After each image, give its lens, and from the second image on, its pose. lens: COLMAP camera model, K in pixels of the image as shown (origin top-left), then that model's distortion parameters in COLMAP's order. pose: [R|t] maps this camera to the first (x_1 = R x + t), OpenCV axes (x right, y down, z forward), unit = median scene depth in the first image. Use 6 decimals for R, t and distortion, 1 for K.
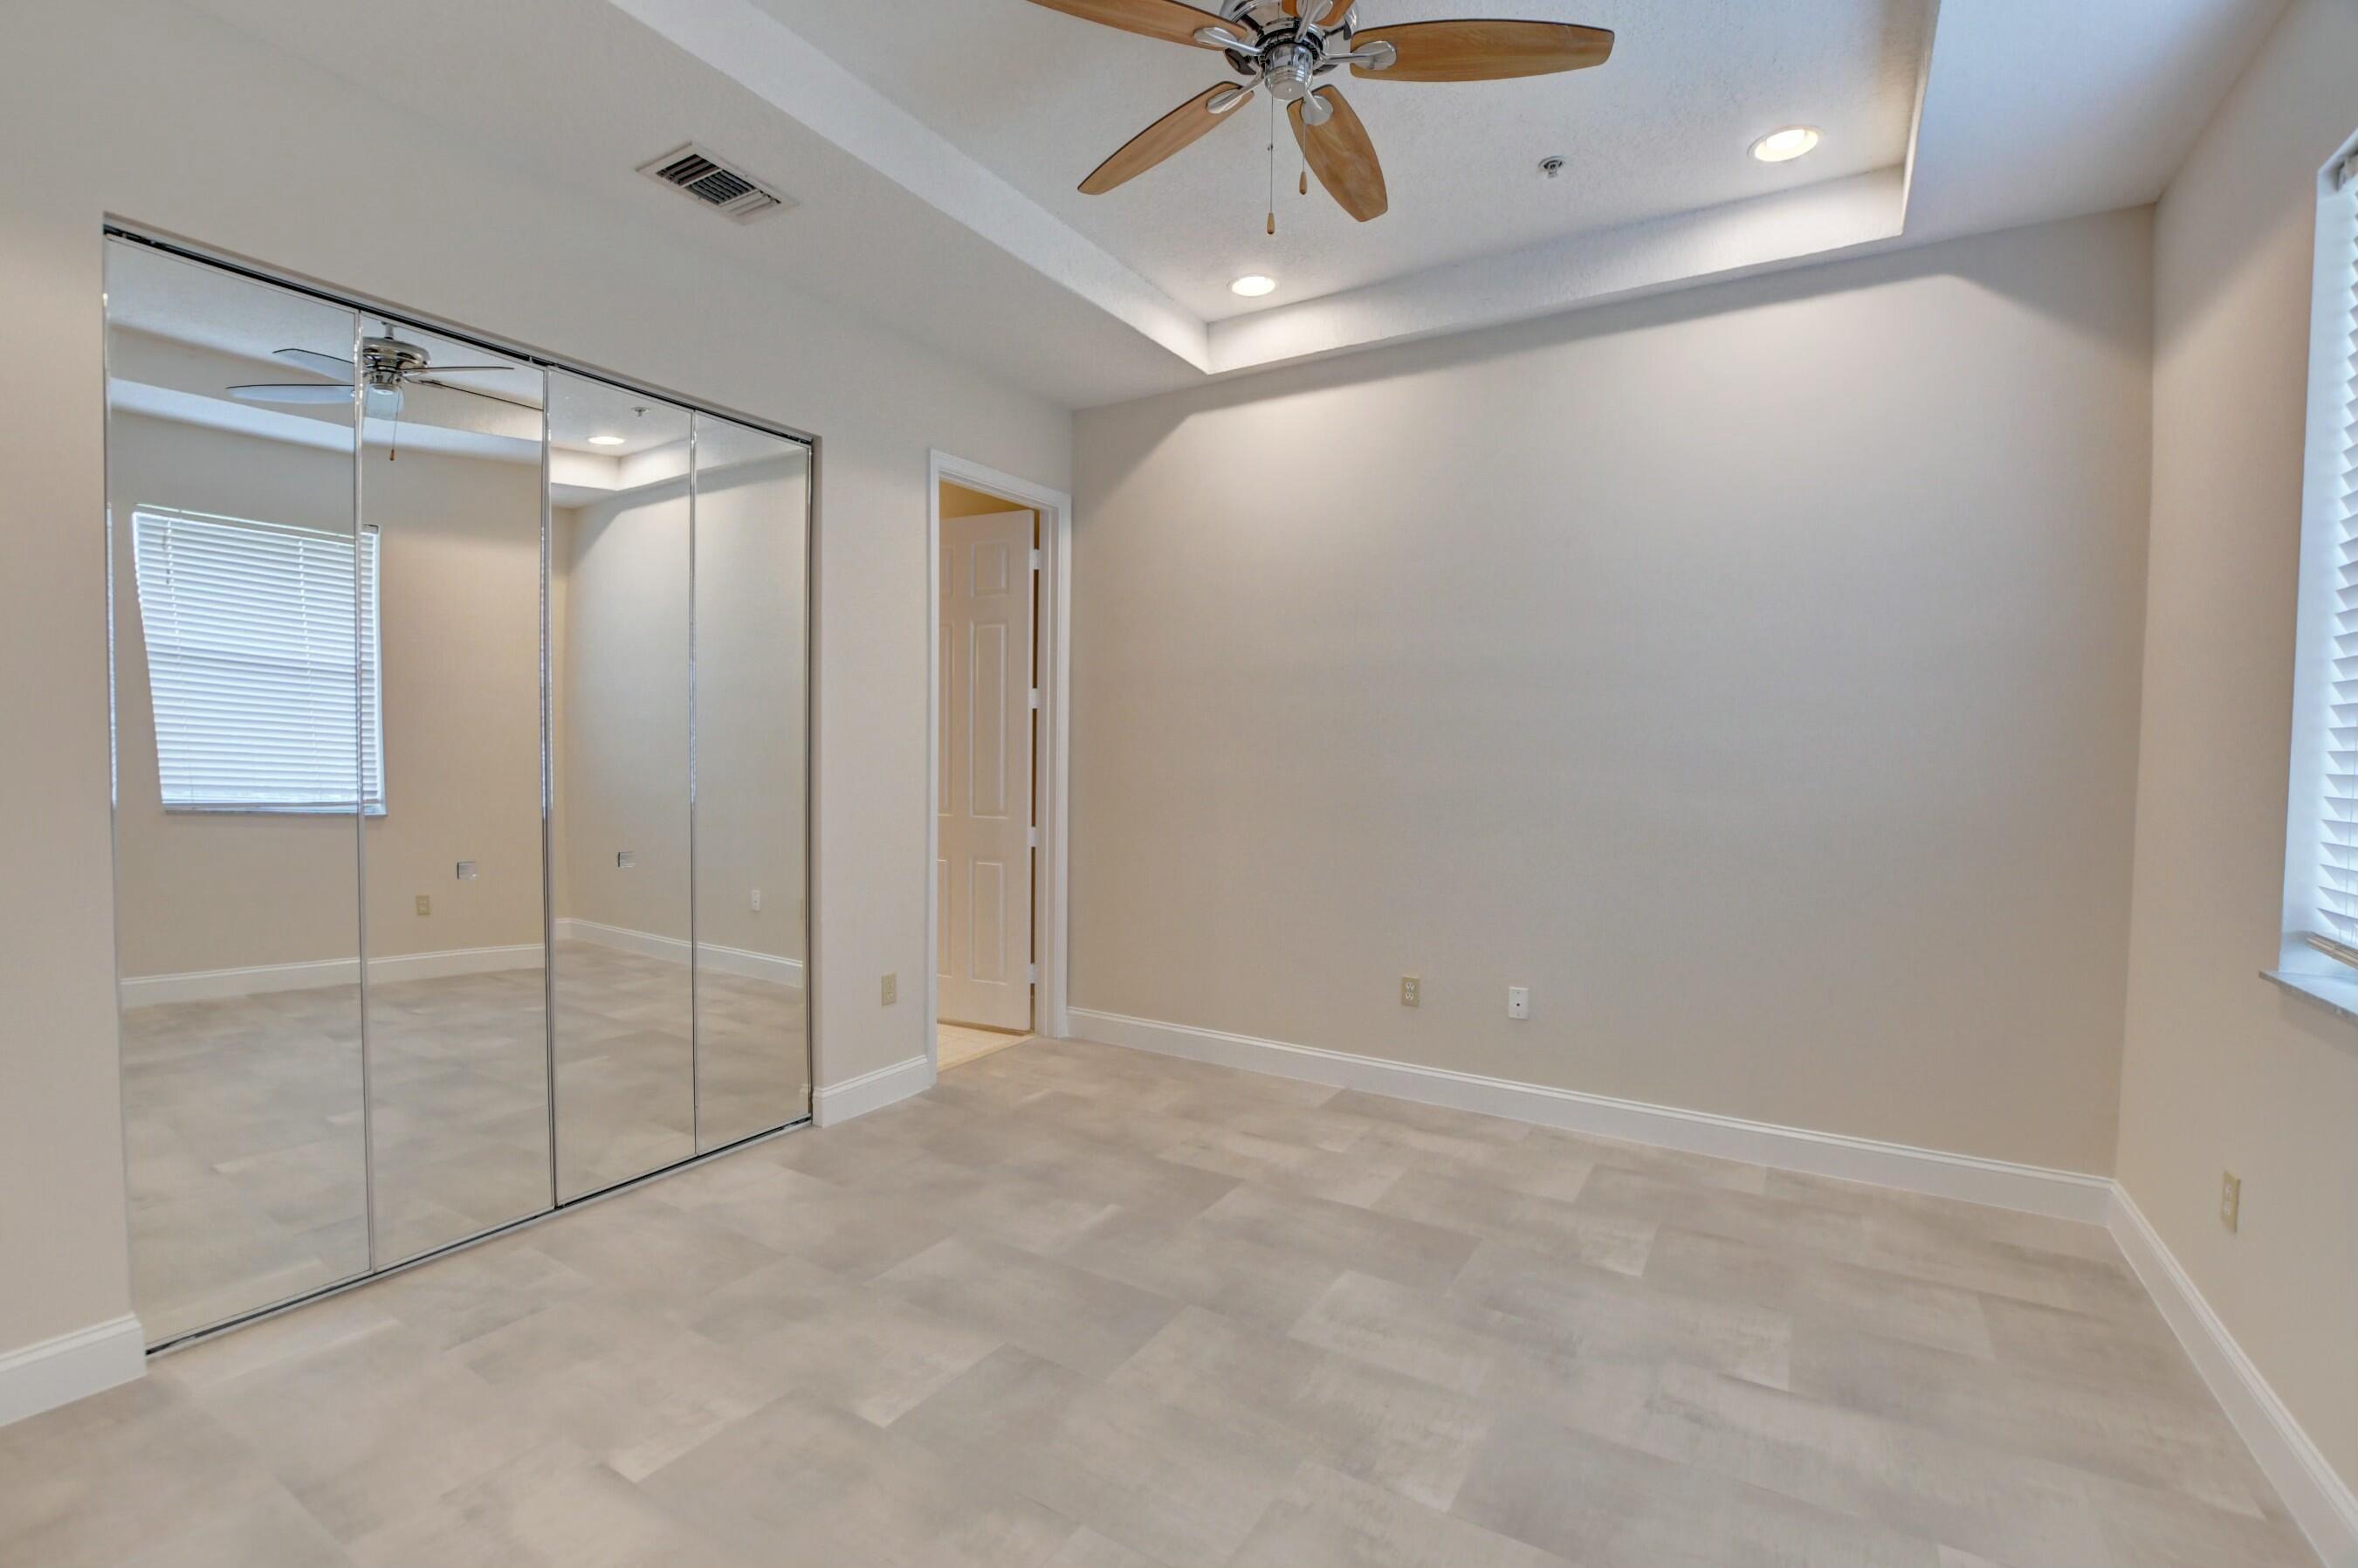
lens RADIAL K [[1035.6, 0, 1171.9], [0, 1035.6, 792.2], [0, 0, 1]] dist [-0.032441, 0.003658]
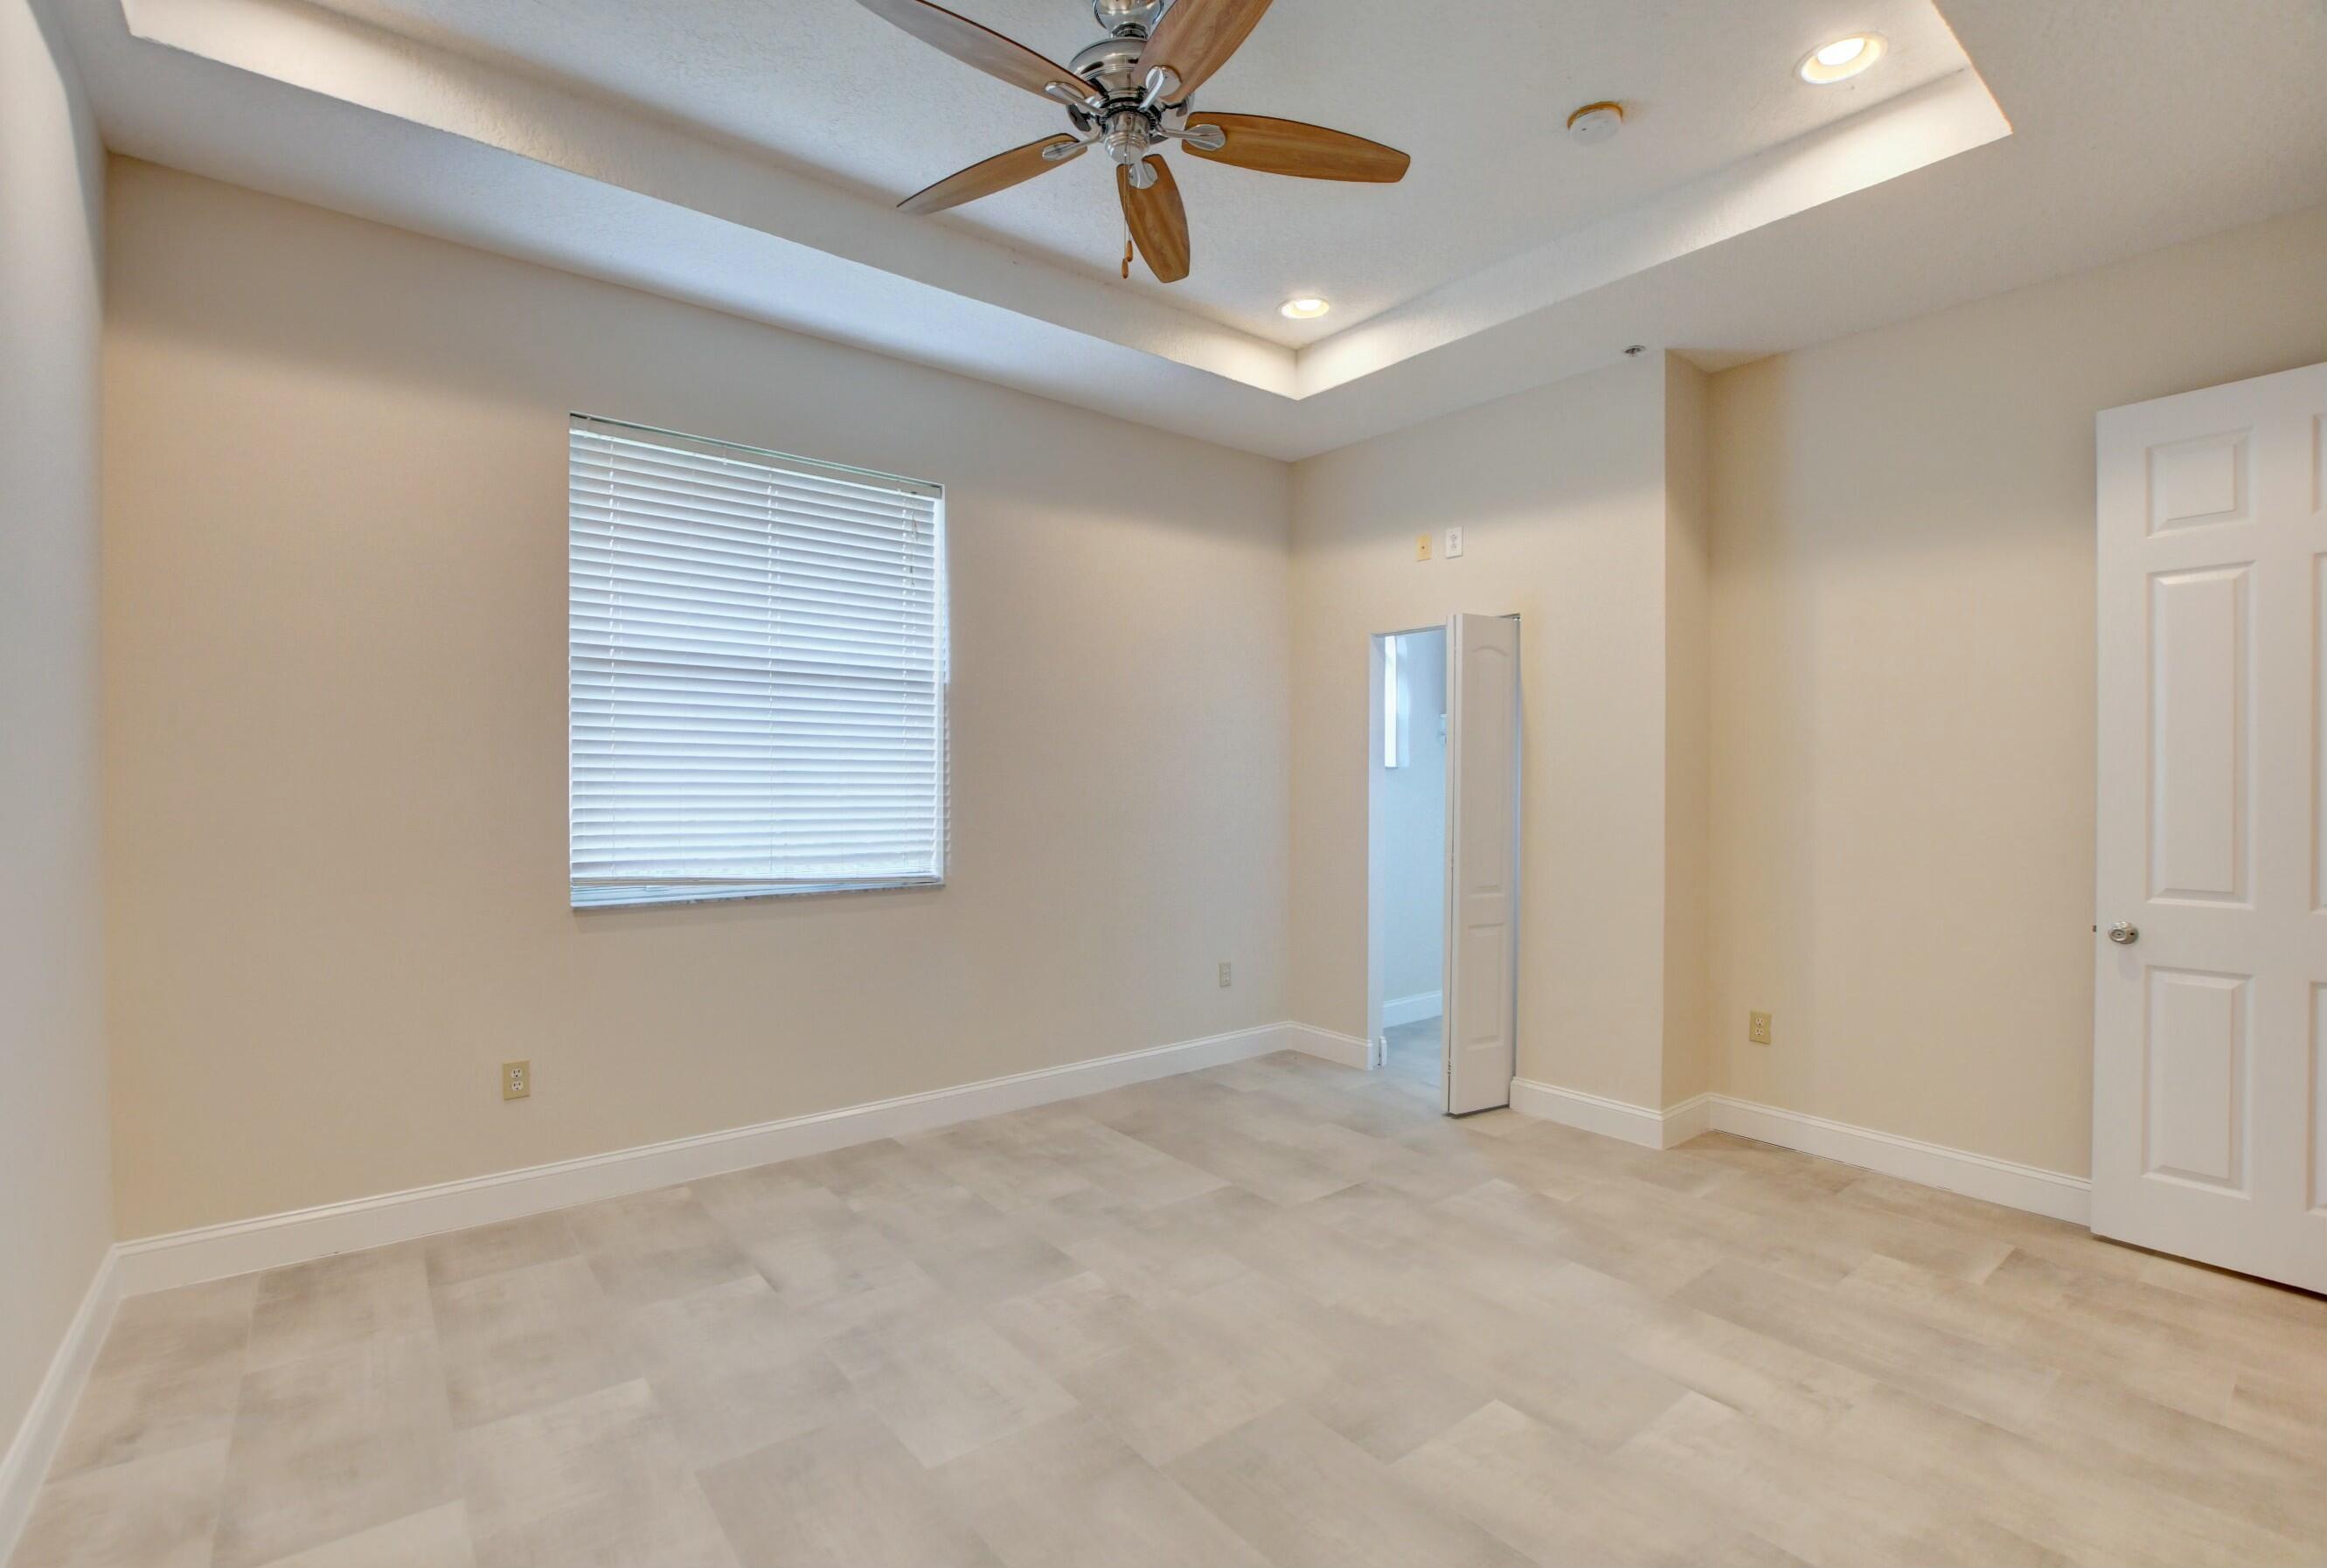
lens RADIAL K [[1033.2, 0, 1145.0], [0, 1033.2, 790.7], [0, 0, 1]] dist [-0.024601, 0.000099]
pose [[-0.937963, -0.021005, 0.346098, -0.193736], [-0.004520, 0.998819, 0.048370, -0.055096], [-0.346705, 0.043805, -0.936951, 1.398824]]
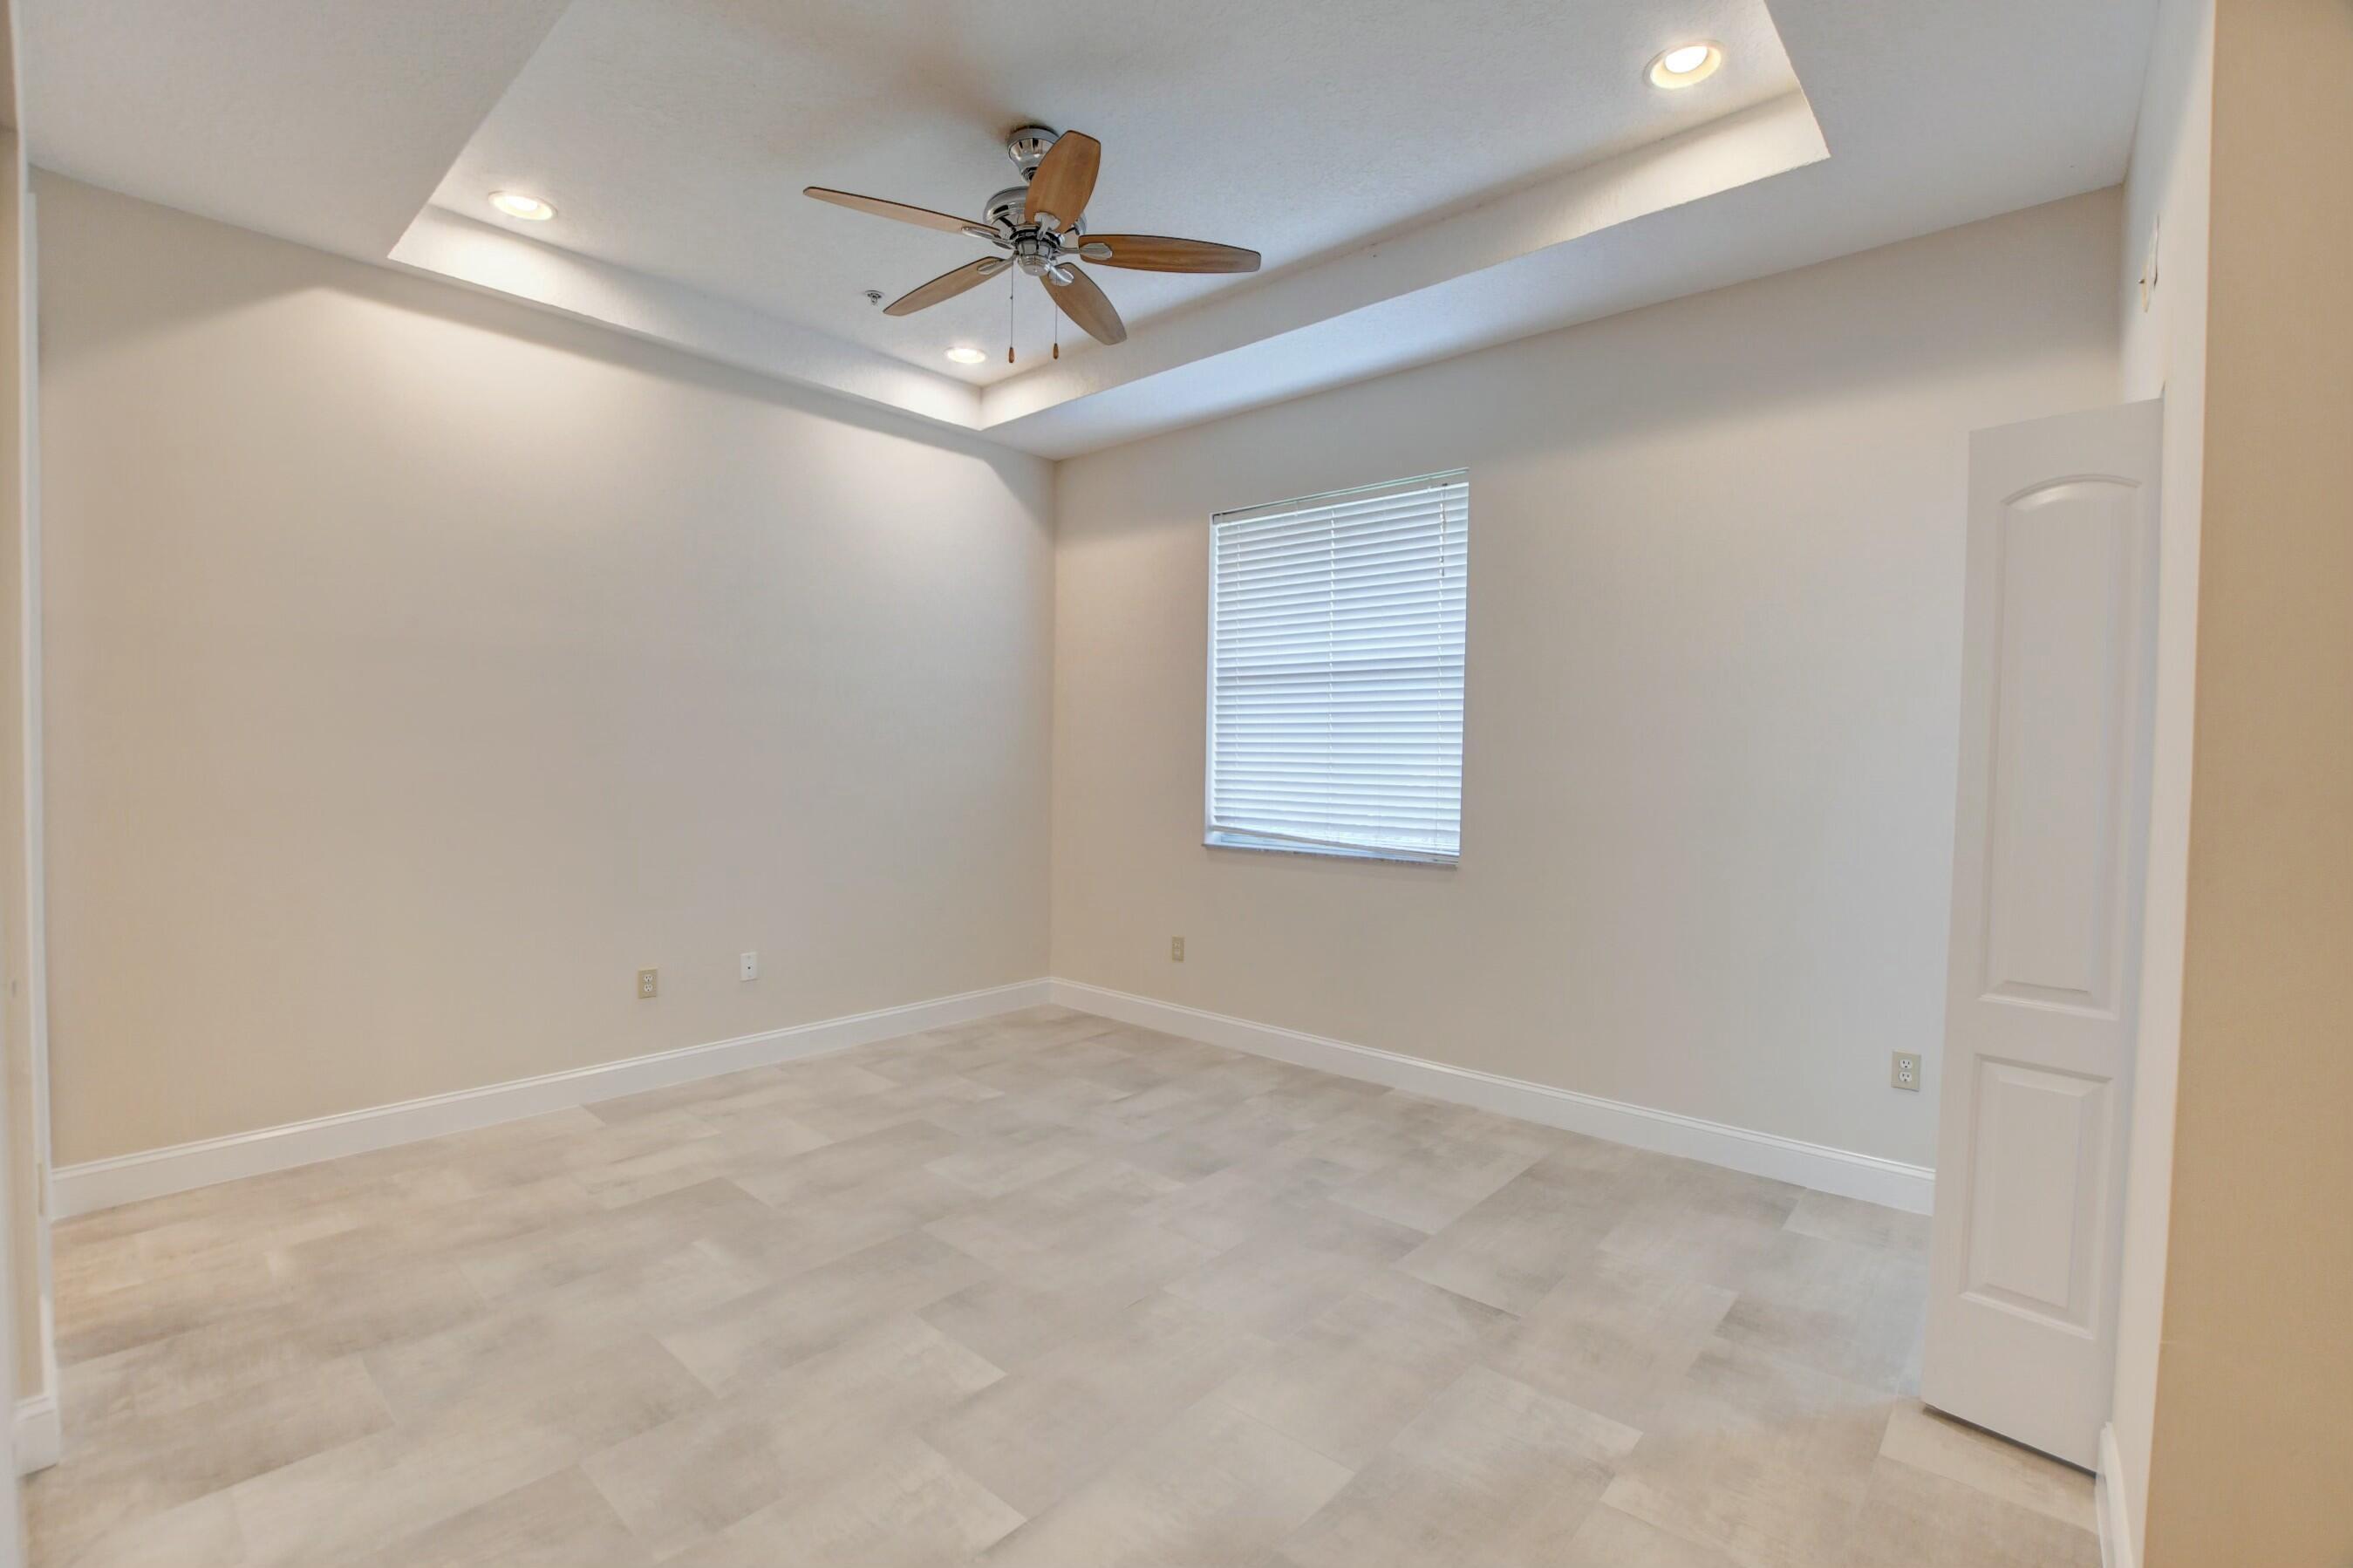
lens RADIAL K [[1033.4, 0, 1169.4], [0, 1033.4, 792.2], [0, 0, 1]] dist [-0.032441, 0.003658]
pose [[0.173945, -0.040955, 0.983903, -0.853968], [0.025419, 0.998989, 0.037090, -0.023610], [-0.984427, 0.018558, 0.174810, 0.411472]]
